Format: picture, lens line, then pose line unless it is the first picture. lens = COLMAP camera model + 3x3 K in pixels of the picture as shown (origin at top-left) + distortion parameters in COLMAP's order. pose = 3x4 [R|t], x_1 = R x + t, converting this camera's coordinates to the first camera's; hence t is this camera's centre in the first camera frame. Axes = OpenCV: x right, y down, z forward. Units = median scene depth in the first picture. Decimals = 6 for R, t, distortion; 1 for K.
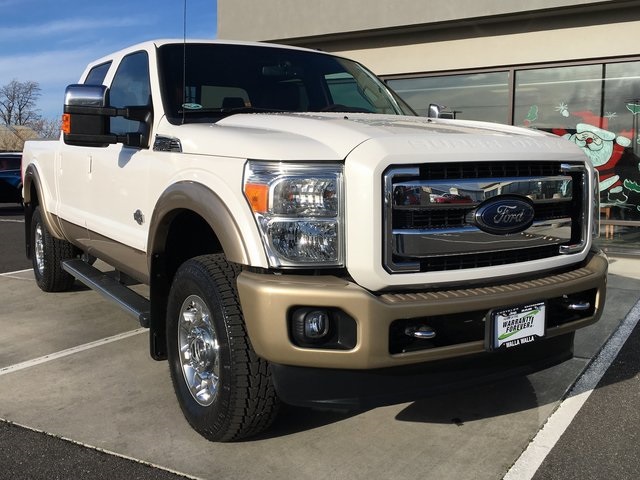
lens RADIAL K [[542.6, 0, 318.5], [0, 542.6, 234.0], [0, 0, 1]] dist [0.076102, -0.108261]
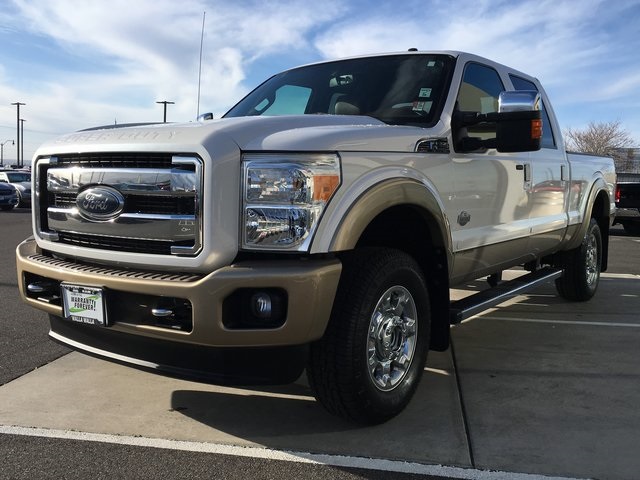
lens RADIAL K [[536.2, 0, 417.8], [0, 536.2, 241.6], [0, 0, 1]] dist [0.007081, 0.006169]
pose [[0.569575, 0.106799, -0.814971, 1.592655], [-0.124730, 0.991270, 0.042730, -0.082915], [0.812420, 0.077313, 0.577924, 0.916074]]
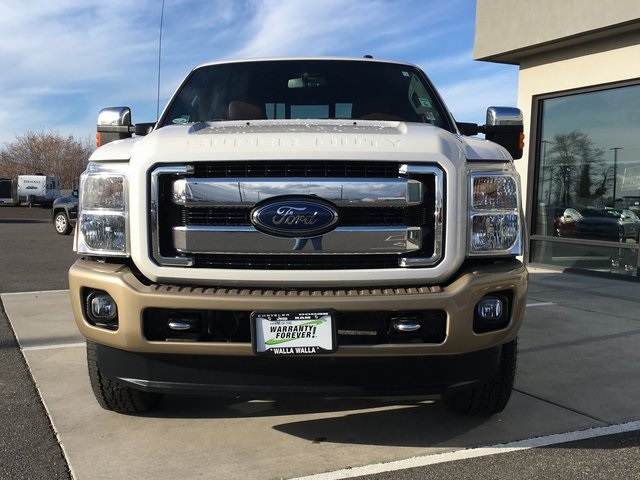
lens RADIAL K [[582.9, 0, 319.9], [0, 582.9, 258.9], [0, 0, 1]] dist [0.005045, 0.009282]
pose [[0.886722, 0.062064, -0.458118, 0.863025], [-0.066585, 0.997761, 0.006292, 0.029502], [0.457483, 0.024925, 0.888869, 0.122198]]
